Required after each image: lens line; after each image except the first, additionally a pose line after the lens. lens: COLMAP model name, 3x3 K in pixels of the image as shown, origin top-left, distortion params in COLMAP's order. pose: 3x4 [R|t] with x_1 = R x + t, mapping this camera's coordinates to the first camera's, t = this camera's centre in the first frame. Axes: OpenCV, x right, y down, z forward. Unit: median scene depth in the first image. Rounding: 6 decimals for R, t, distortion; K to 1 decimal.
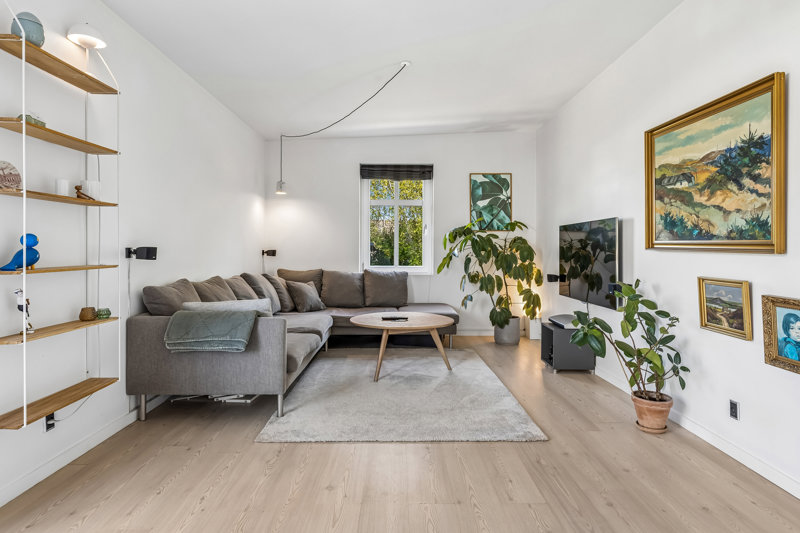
lens RADIAL K [[453.9, 0, 401.9], [0, 453.9, 247.8], [0, 0, 1]] dist [0.017523, -0.001013]
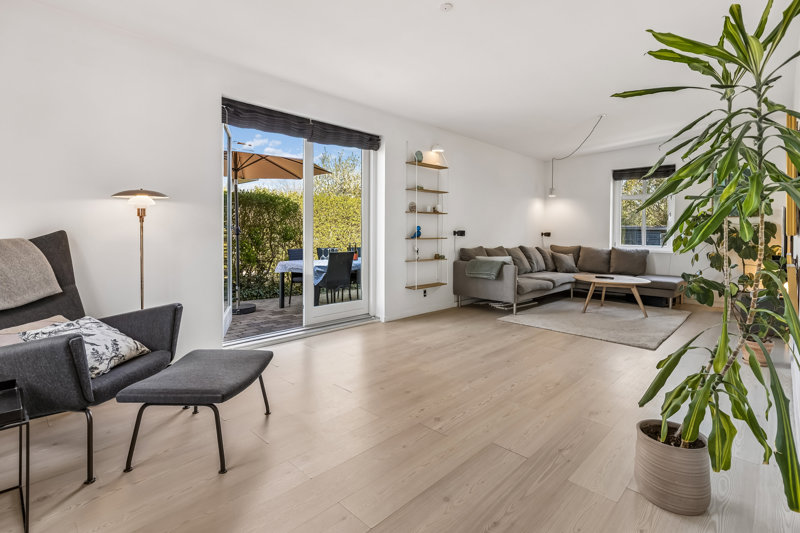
lens RADIAL K [[394.4, 0, 400.4], [0, 394.4, 232.8], [0, 0, 1]] dist [-0.000488, -0.000093]
pose [[0.698944, 0.005660, -0.715154, 0.607972], [-0.002040, 0.999980, 0.005921, -0.001312], [0.715173, -0.002680, 0.698942, -0.562379]]
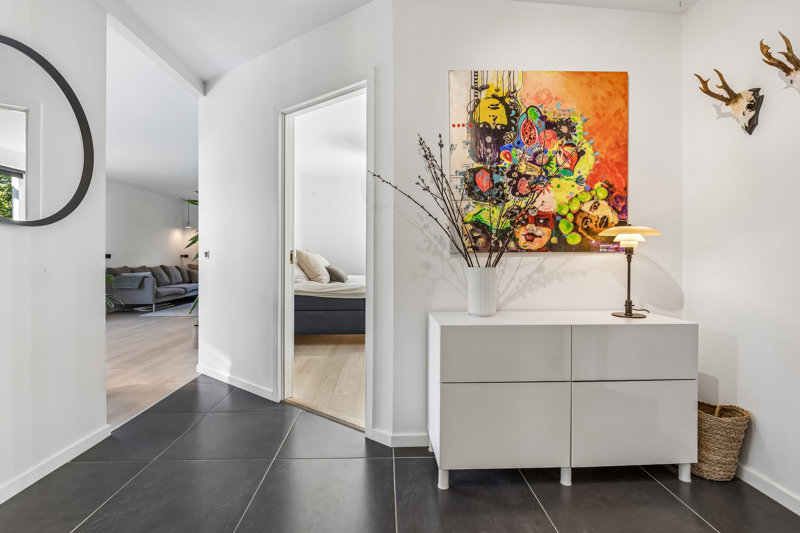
lens RADIAL K [[398.7, 0, 400.4], [0, 398.7, 255.1], [0, 0, 1]] dist [-0.000991, -0.000117]
pose [[0.999975, -0.003474, 0.006148, 1.249740], [0.003425, 0.999963, 0.007906, -0.008156], [-0.006175, -0.007885, 0.999950, -1.497409]]
